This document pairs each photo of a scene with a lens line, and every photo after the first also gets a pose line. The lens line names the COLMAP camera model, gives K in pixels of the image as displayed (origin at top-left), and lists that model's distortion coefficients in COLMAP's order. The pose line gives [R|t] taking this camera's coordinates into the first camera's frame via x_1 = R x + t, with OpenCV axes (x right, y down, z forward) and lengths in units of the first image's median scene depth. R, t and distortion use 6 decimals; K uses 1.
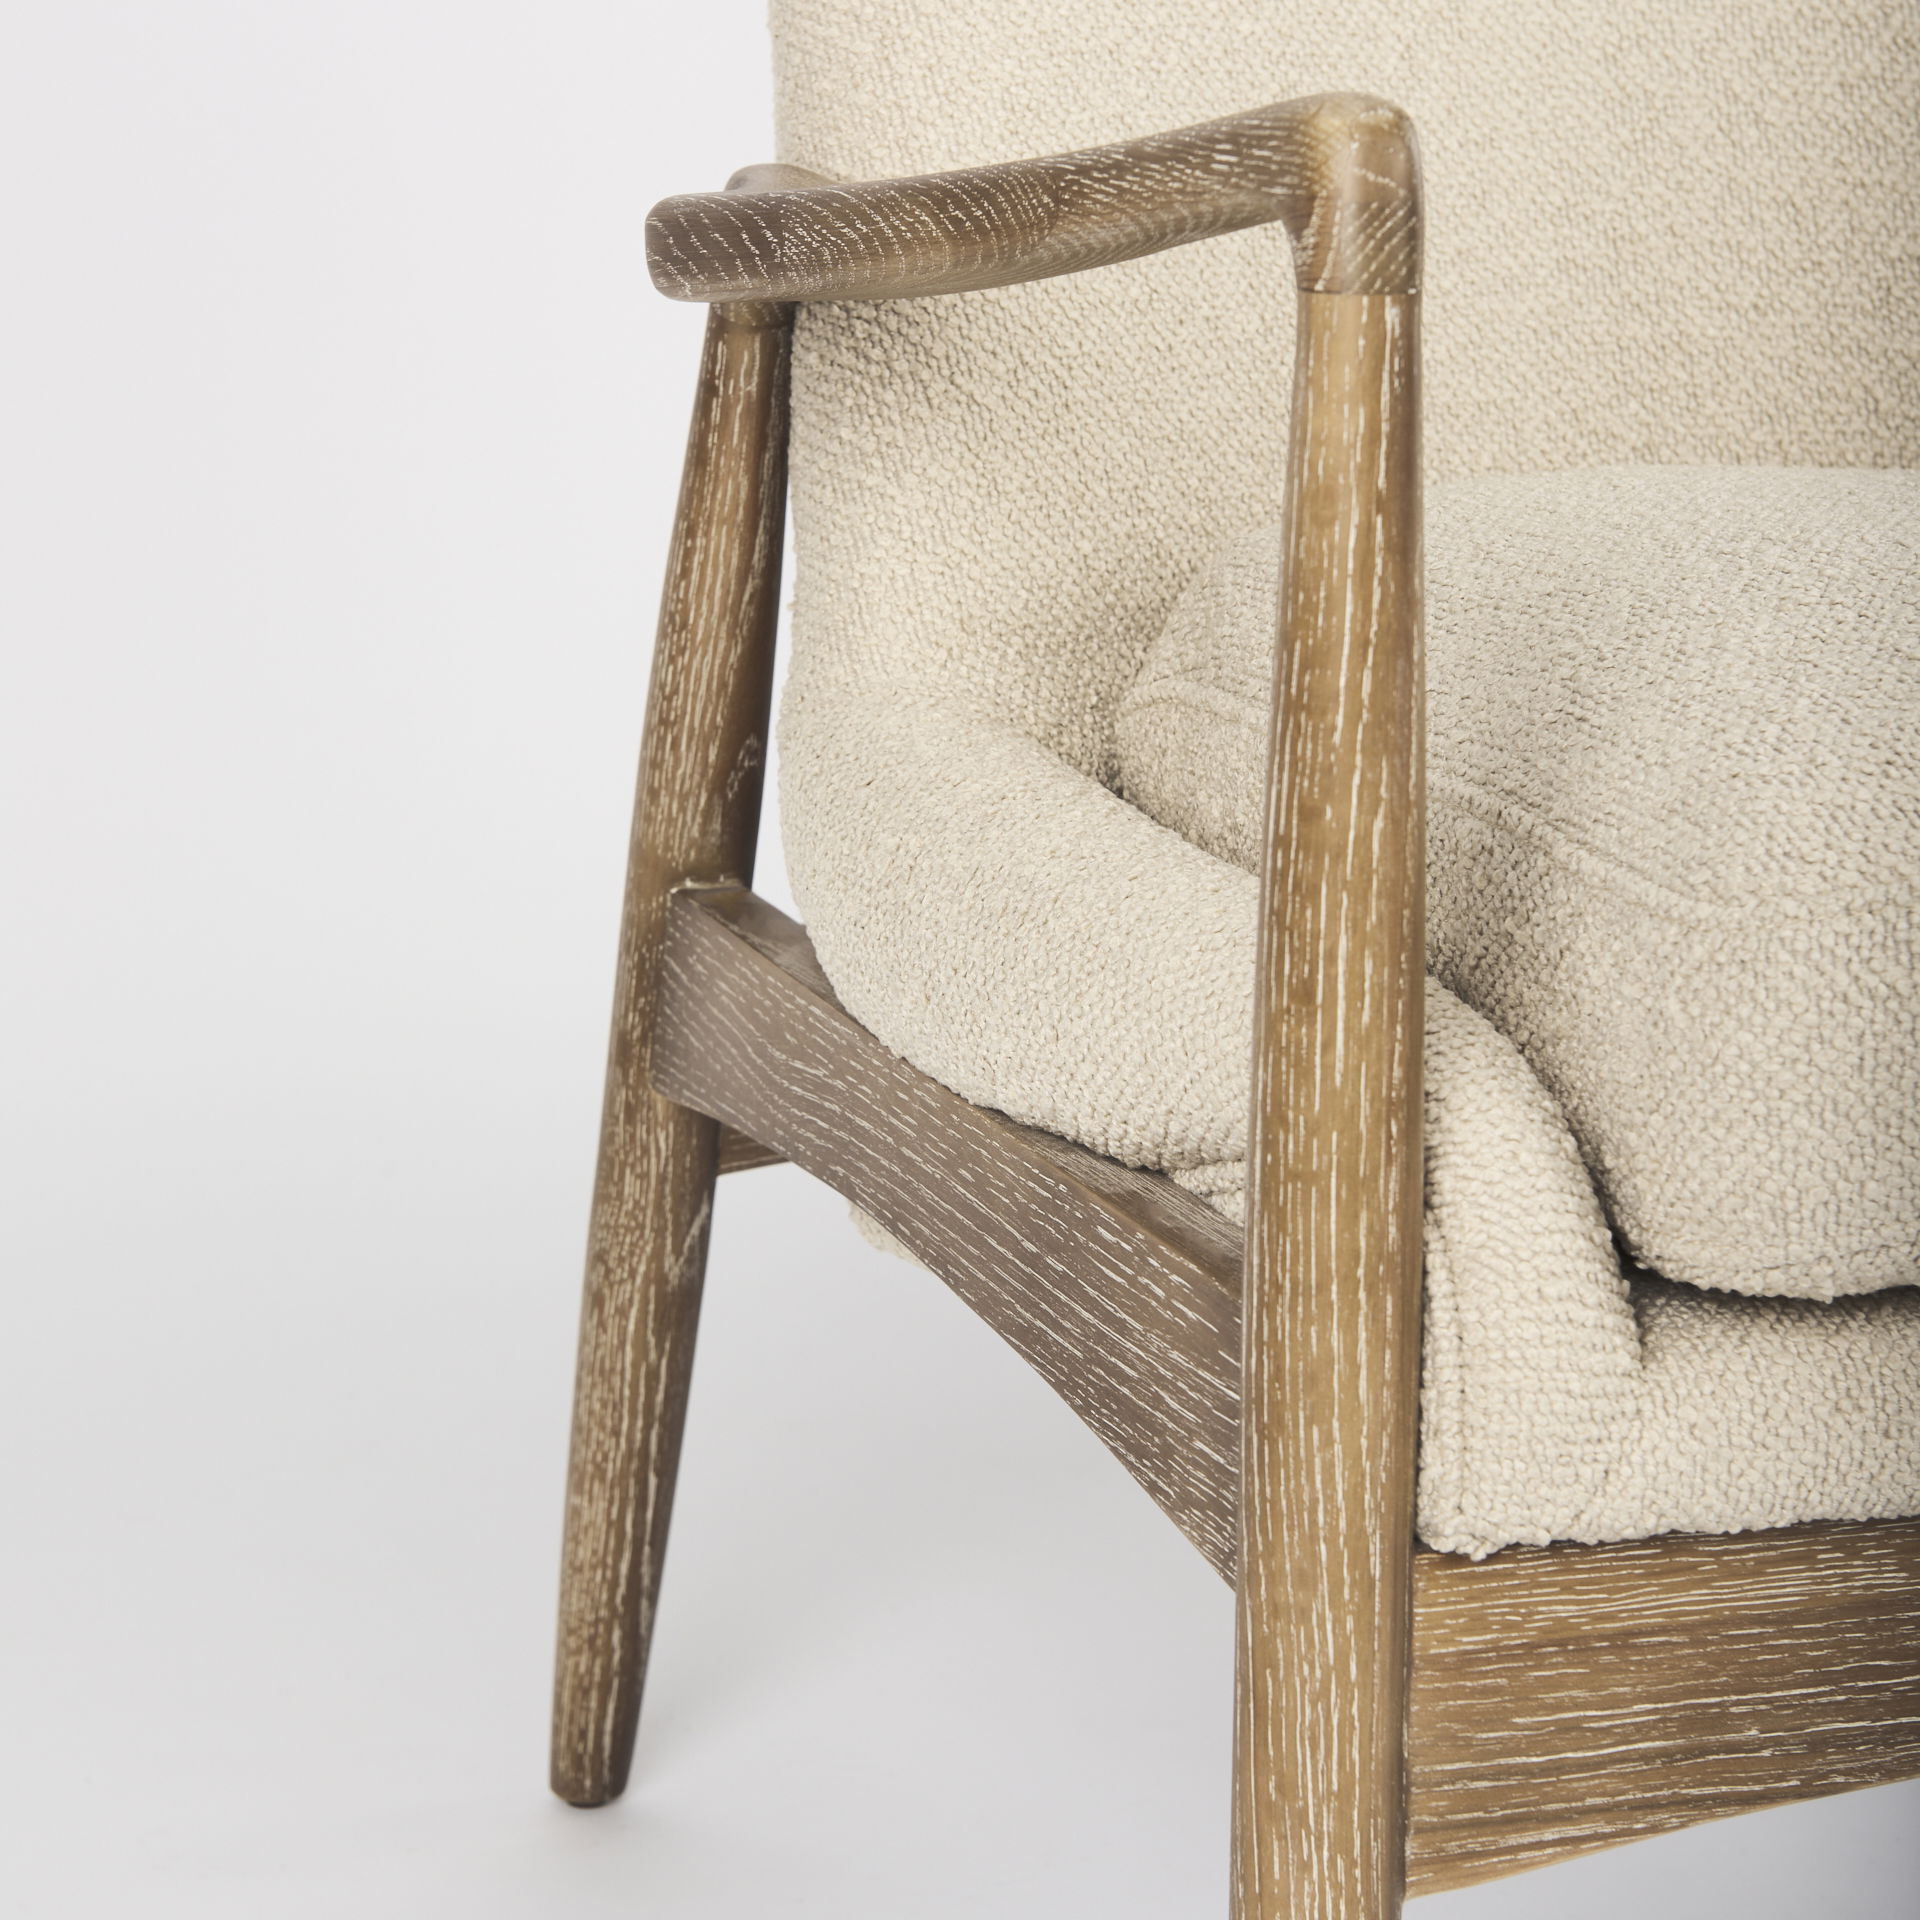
lens RADIAL K [[5433.9, 0, 964.4], [0, 5433.9, 1013.3], [0, 0, 1]] dist [0.164777, -0.456918]
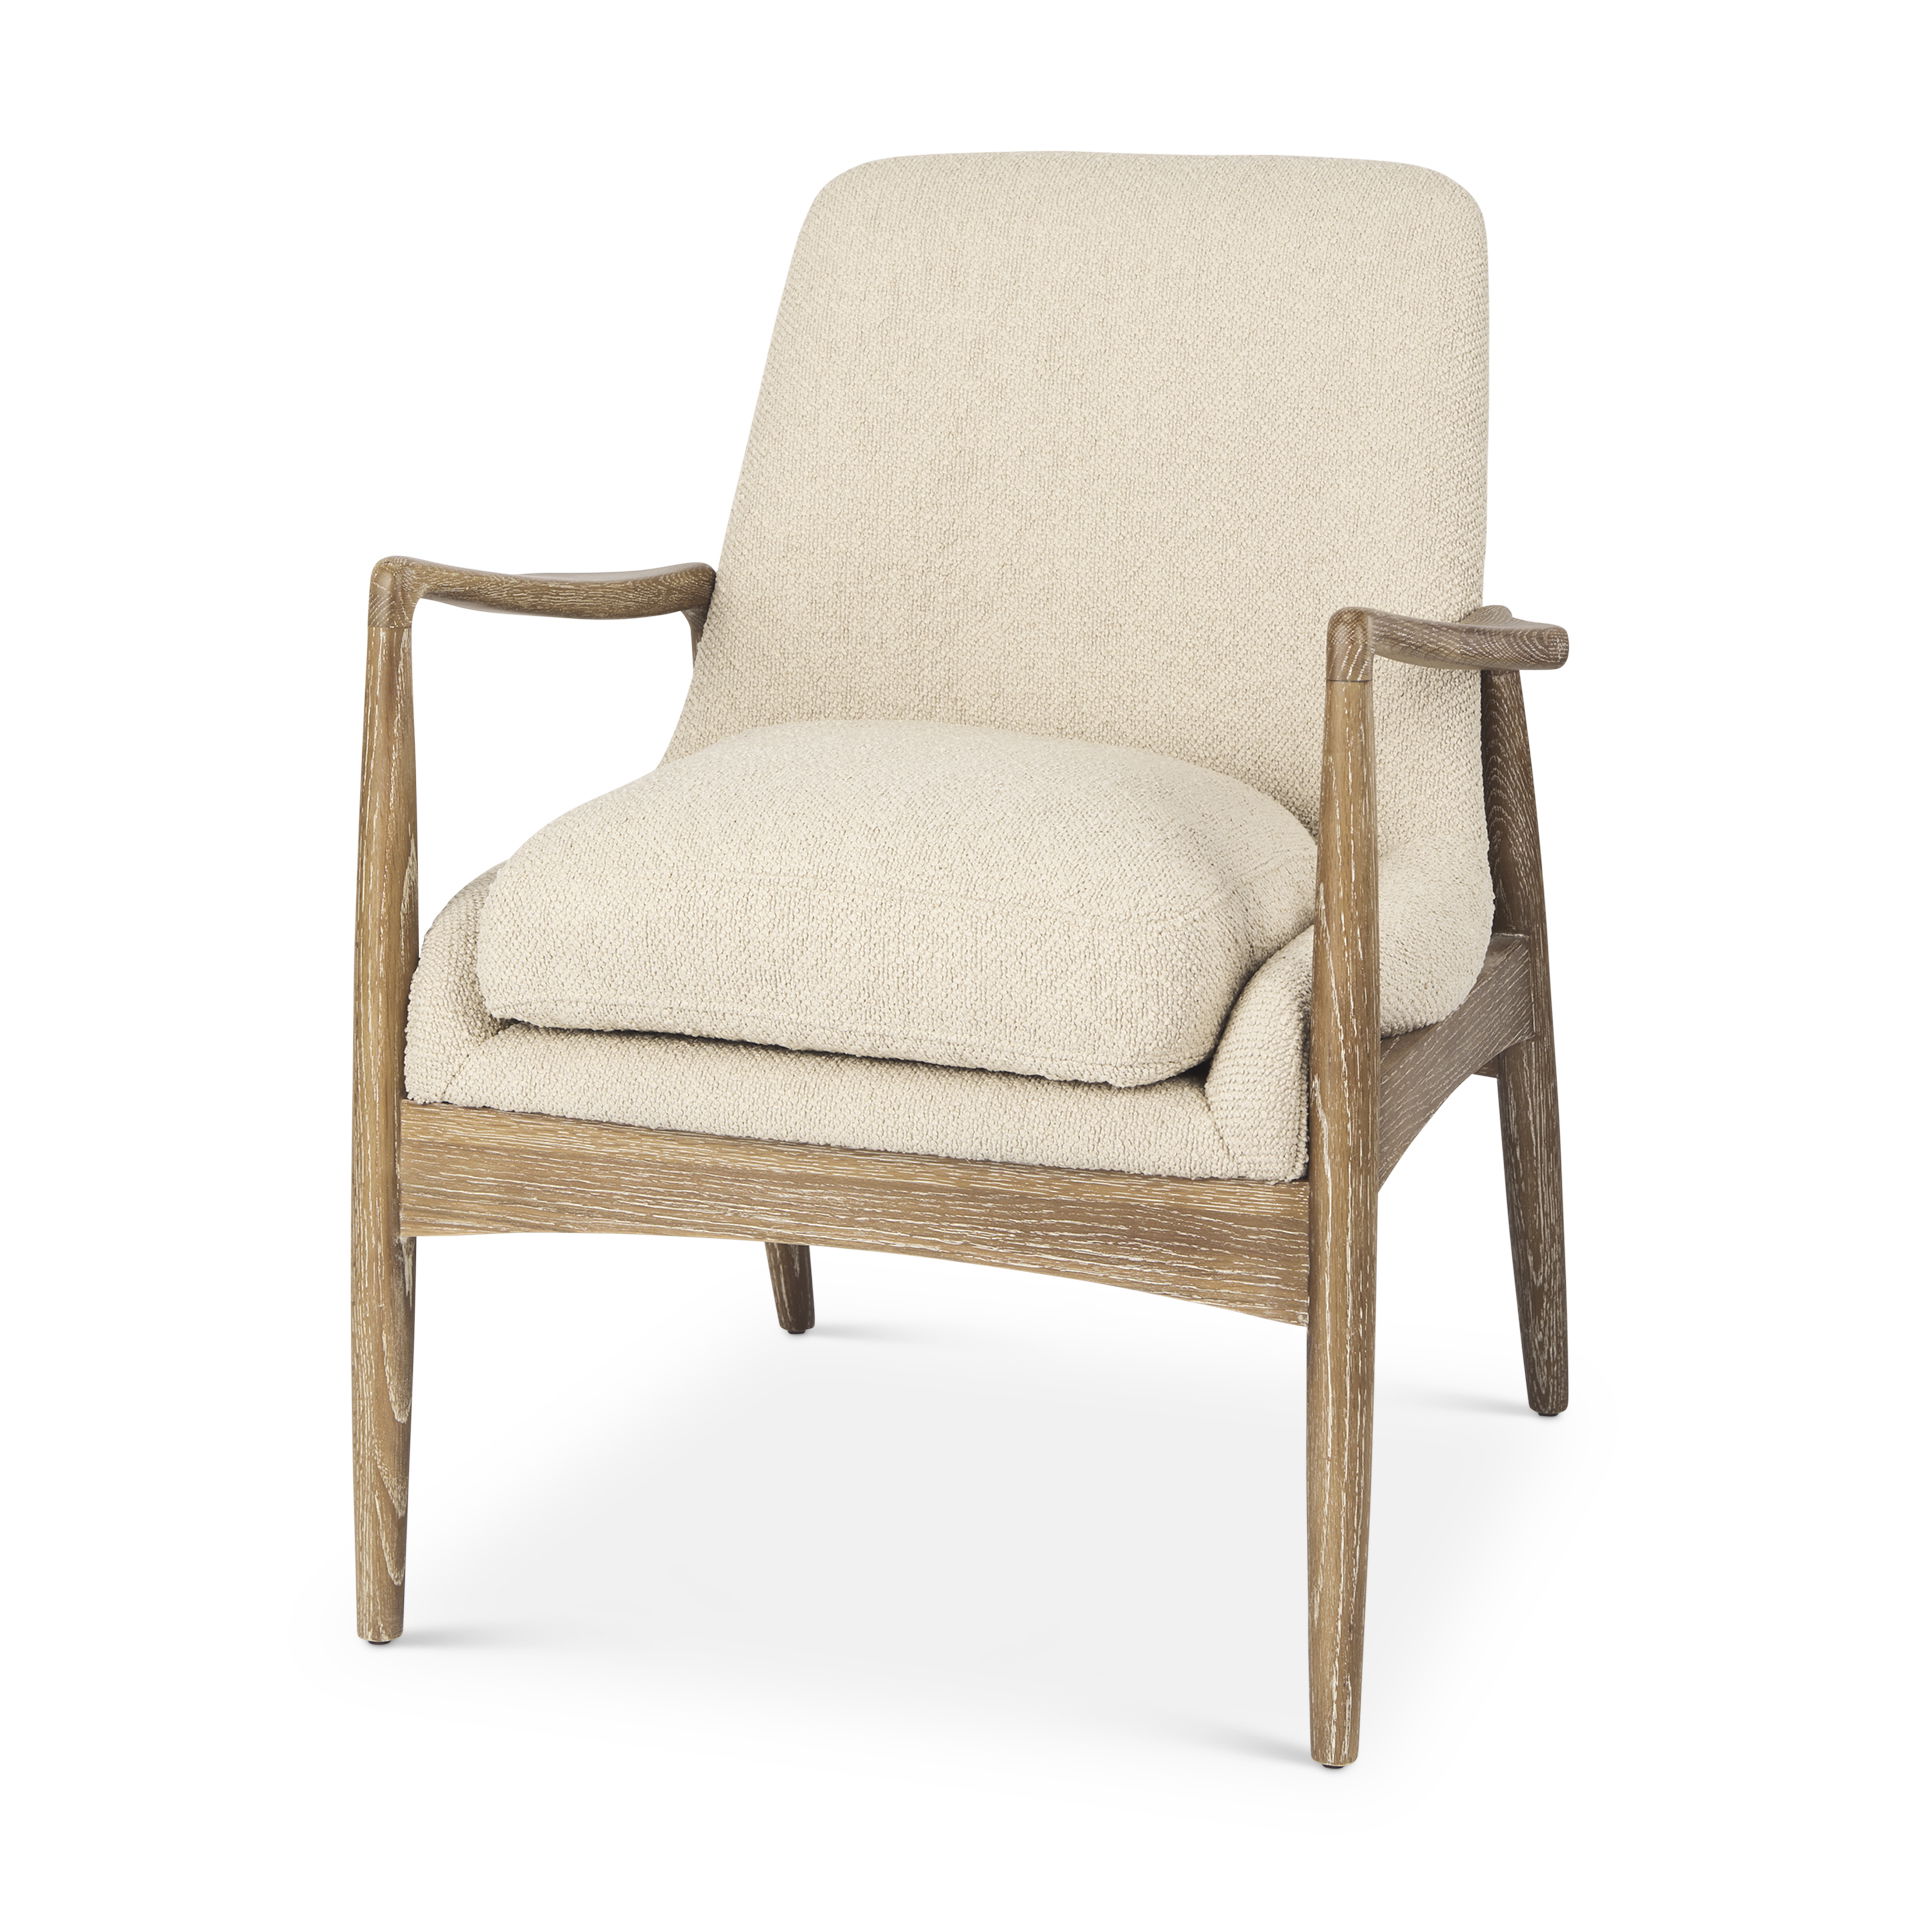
lens RADIAL K [[4966.7, 0, 959.6], [0, 4966.7, 129.1], [0, 0, 1]] dist [0.072585, -0.017982]
pose [[0.778133, 0.017838, -0.627846, 1.778196], [-0.150579, 0.975744, -0.158900, -0.016920], [0.609783, 0.218186, 0.761945, -0.780579]]
